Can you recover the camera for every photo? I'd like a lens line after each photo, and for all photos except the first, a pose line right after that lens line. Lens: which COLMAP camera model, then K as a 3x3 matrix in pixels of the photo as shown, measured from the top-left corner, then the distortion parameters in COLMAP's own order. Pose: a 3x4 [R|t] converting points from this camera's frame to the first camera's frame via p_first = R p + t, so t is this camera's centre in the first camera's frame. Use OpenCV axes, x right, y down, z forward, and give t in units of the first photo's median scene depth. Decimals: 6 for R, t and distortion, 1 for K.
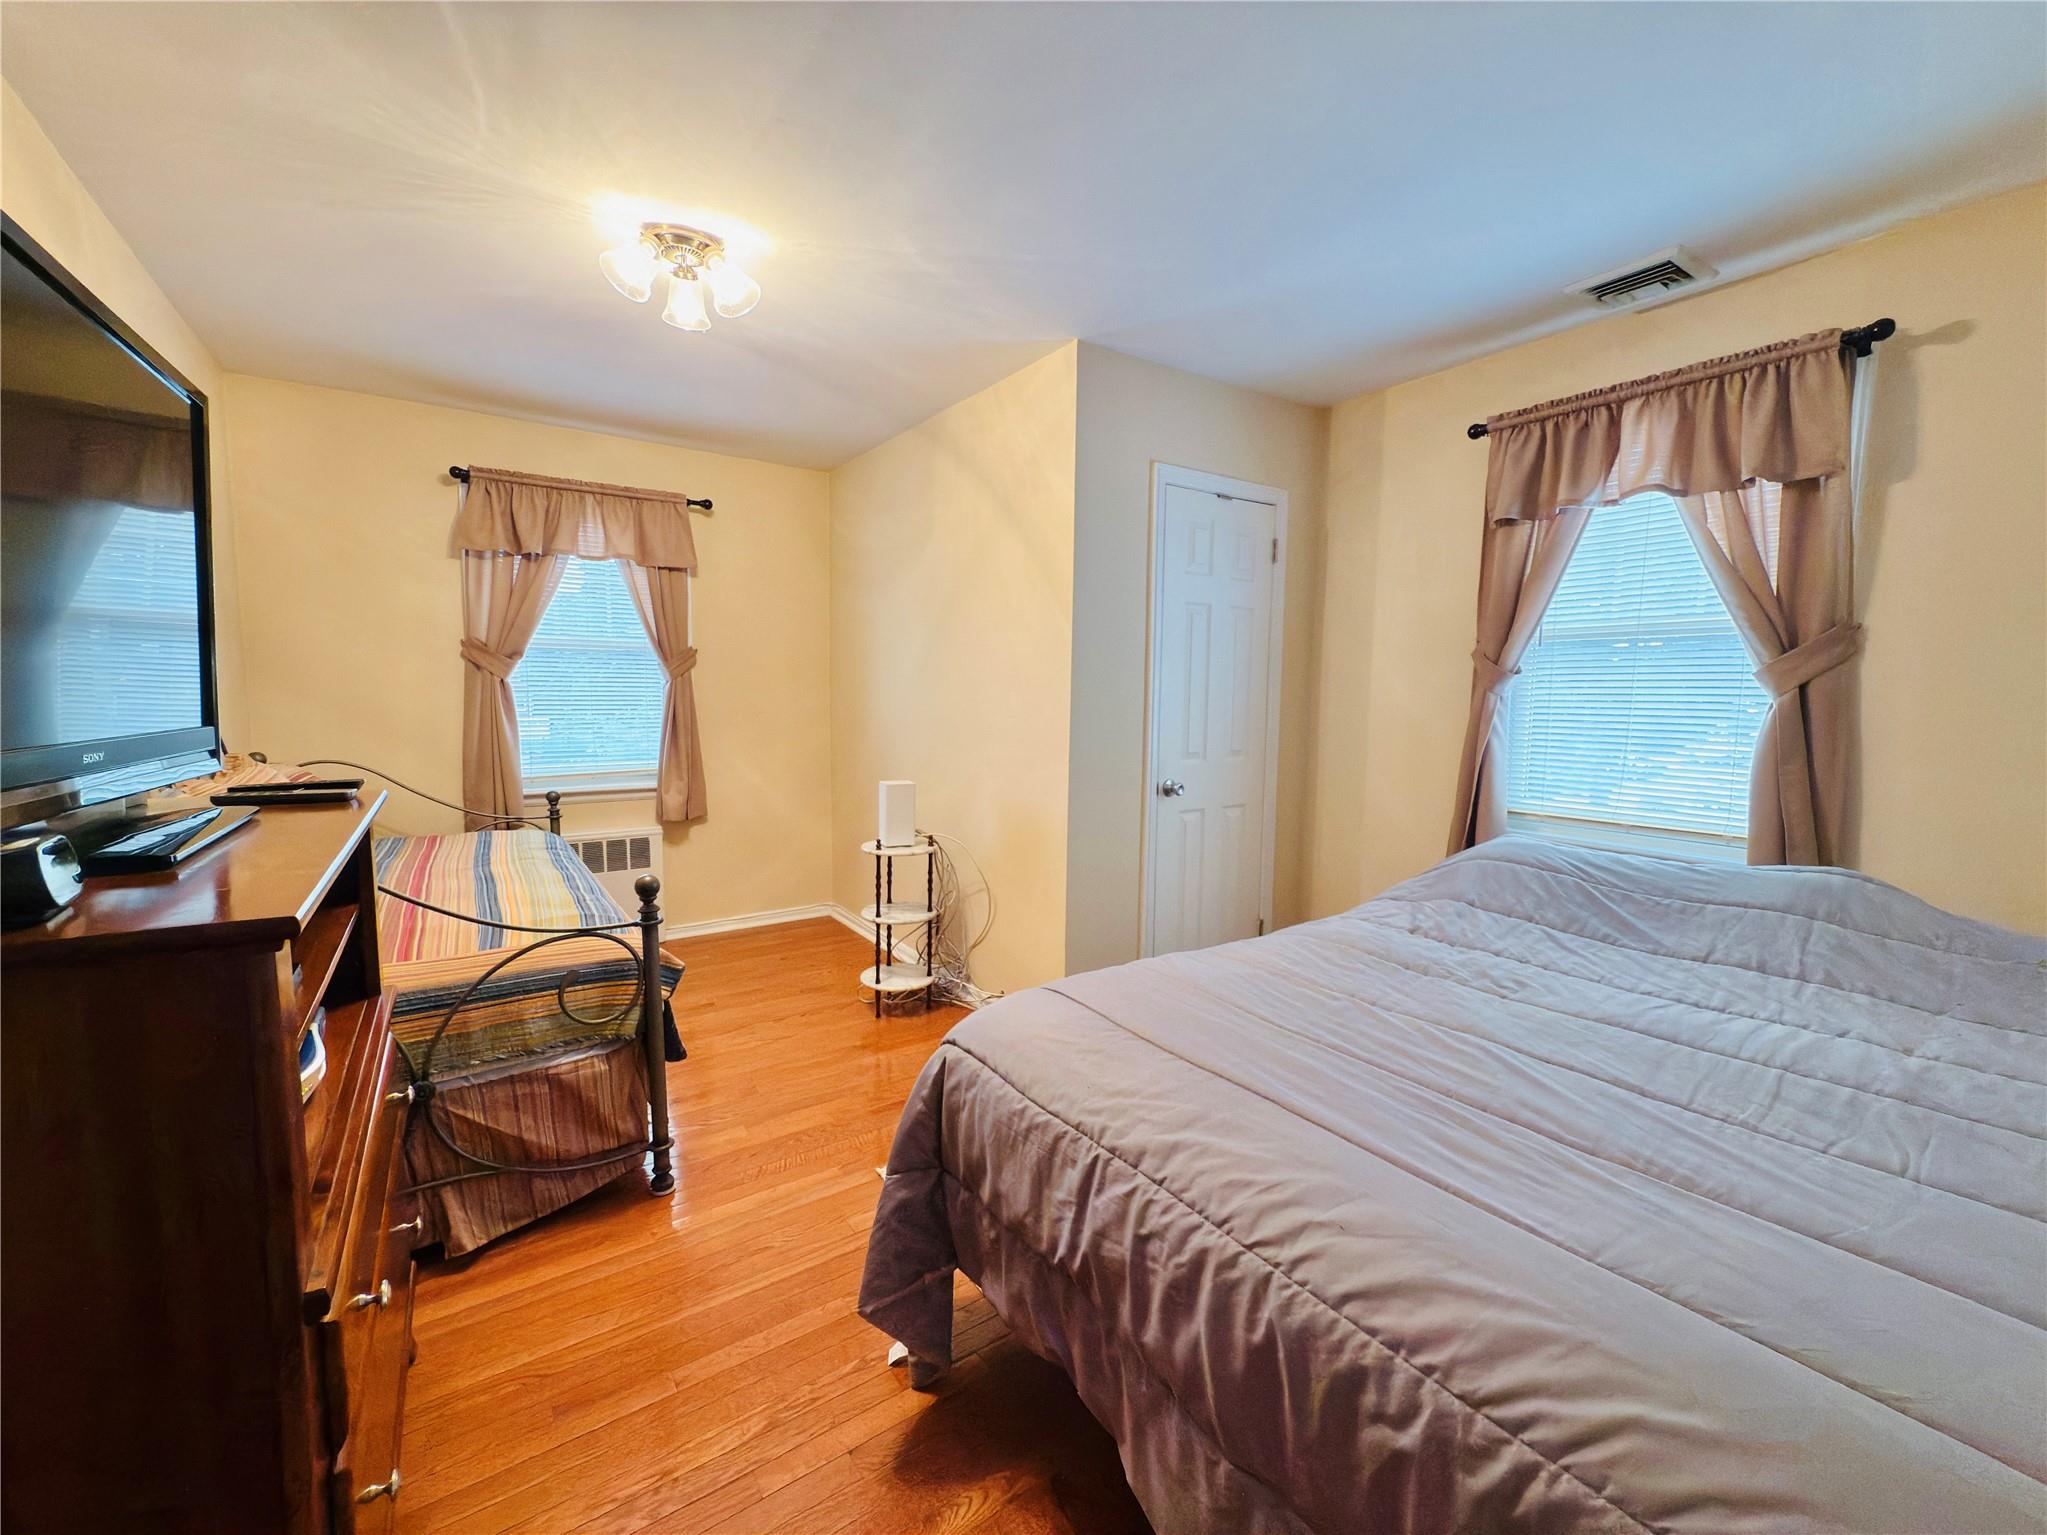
lens RADIAL K [[814.5, 0, 1030.6], [0, 814.5, 770.3], [0, 0, 1]] dist [0.000349, 0.000066]
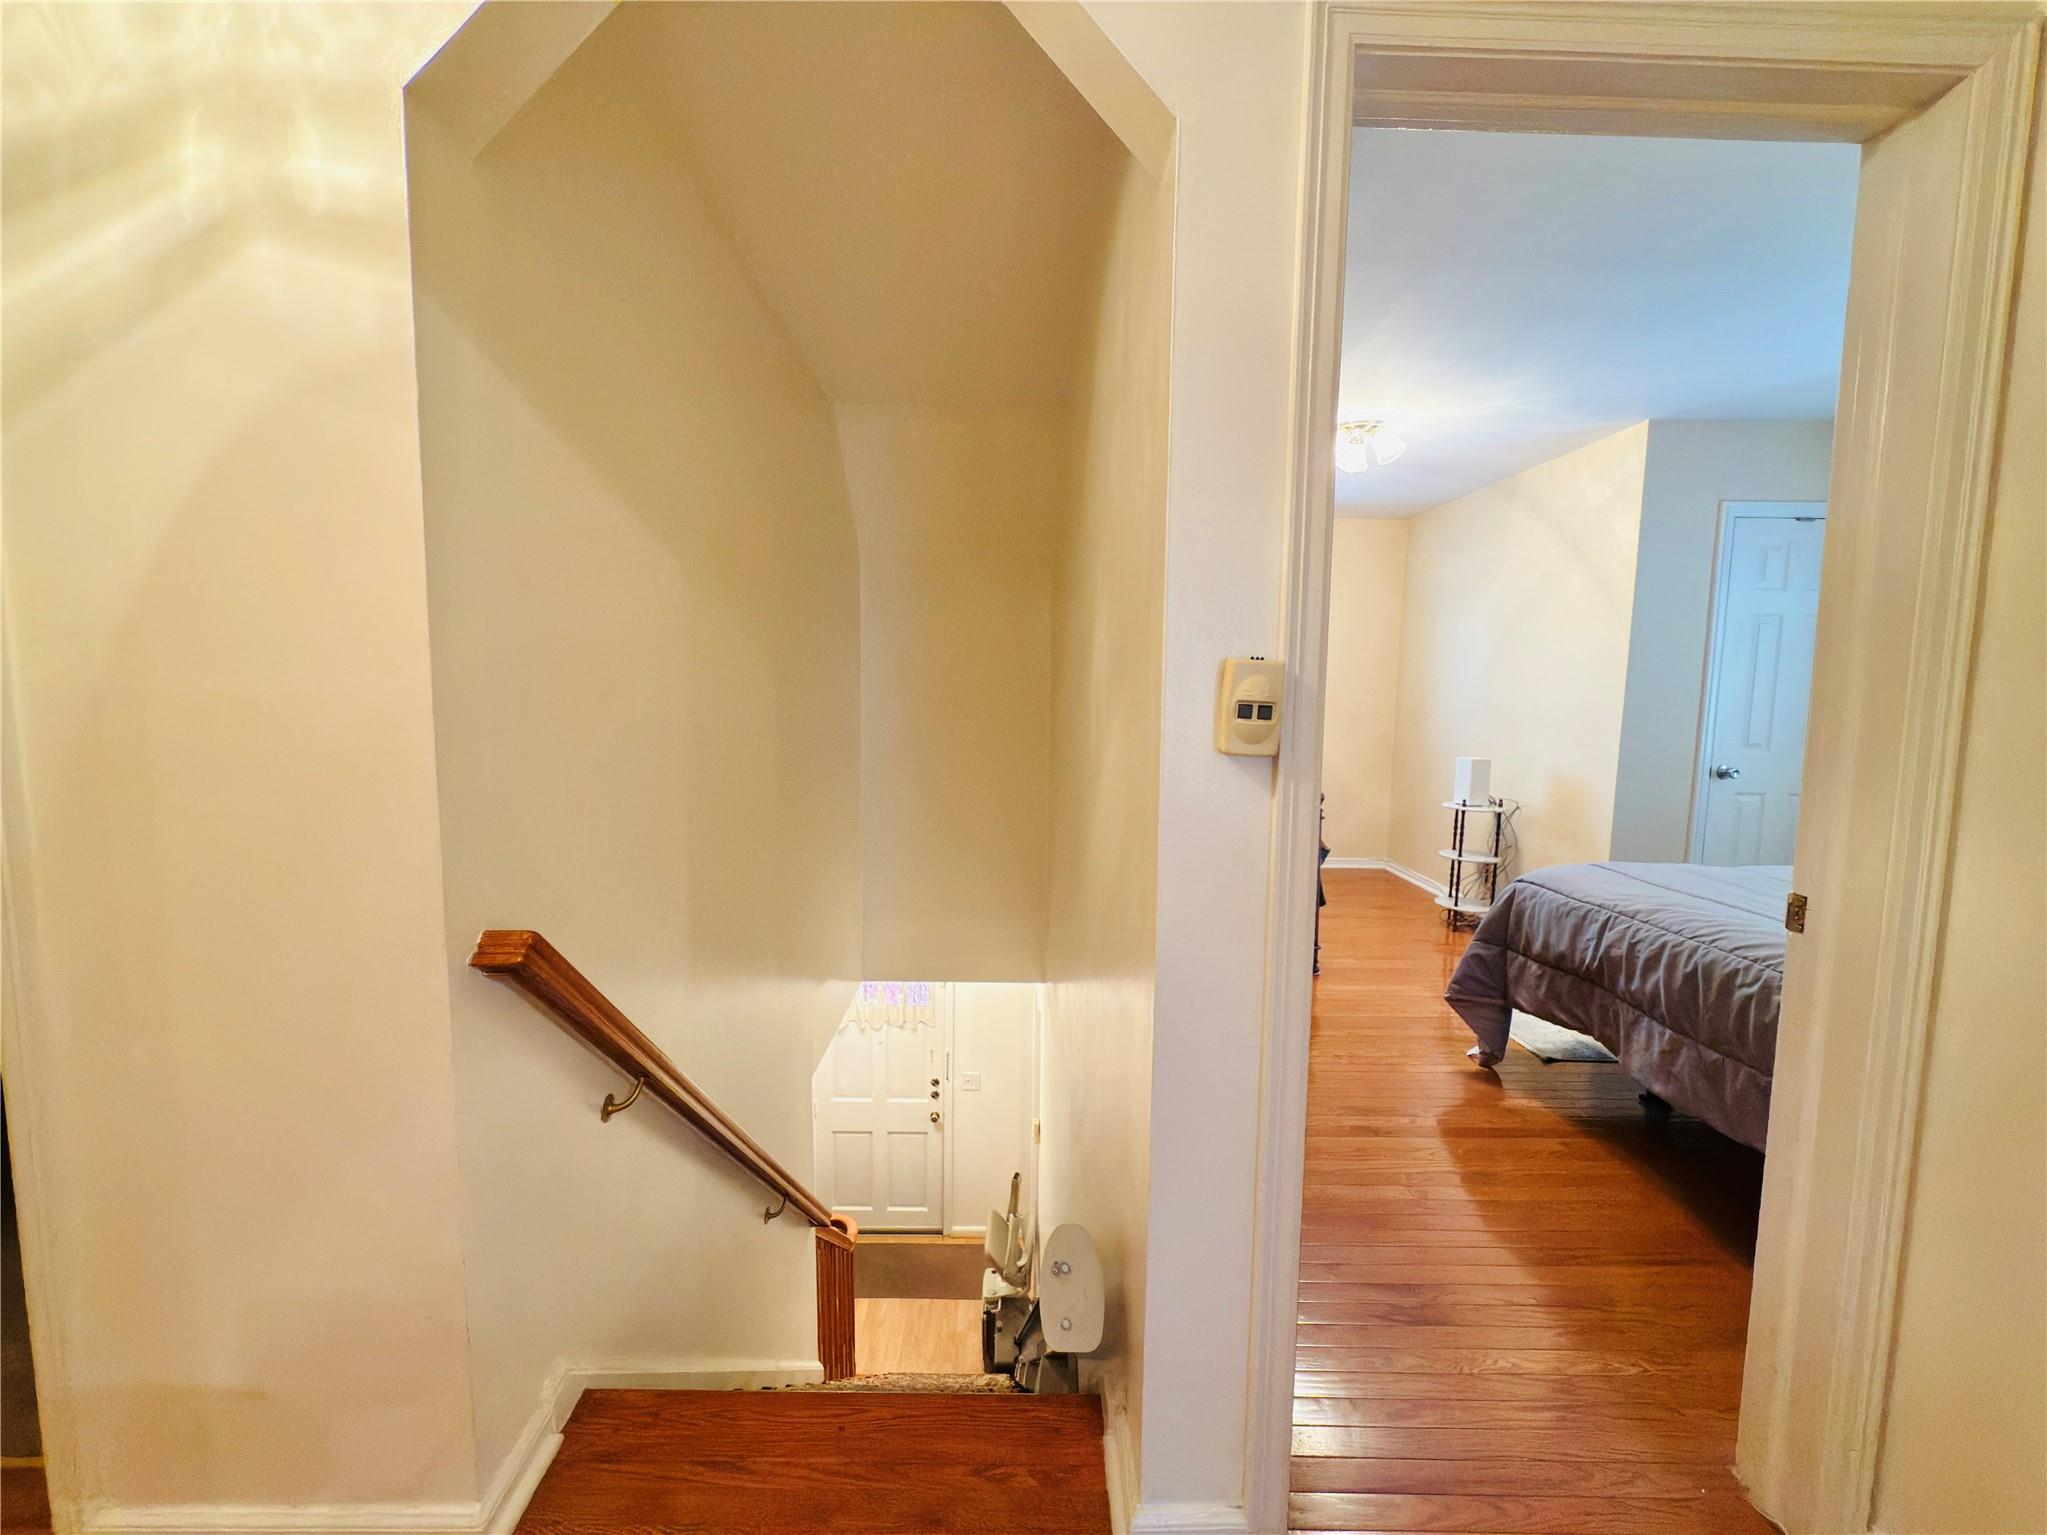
lens RADIAL K [[834.0, 0, 1031.8], [0, 834.0, 765.2], [0, 0, 1]] dist [0.021006, -0.000062]
pose [[0.834728, 0.052410, -0.548163, 0.010108], [-0.059791, 0.998201, 0.004390, 0.184224], [0.547407, 0.029110, 0.836360, -1.601877]]
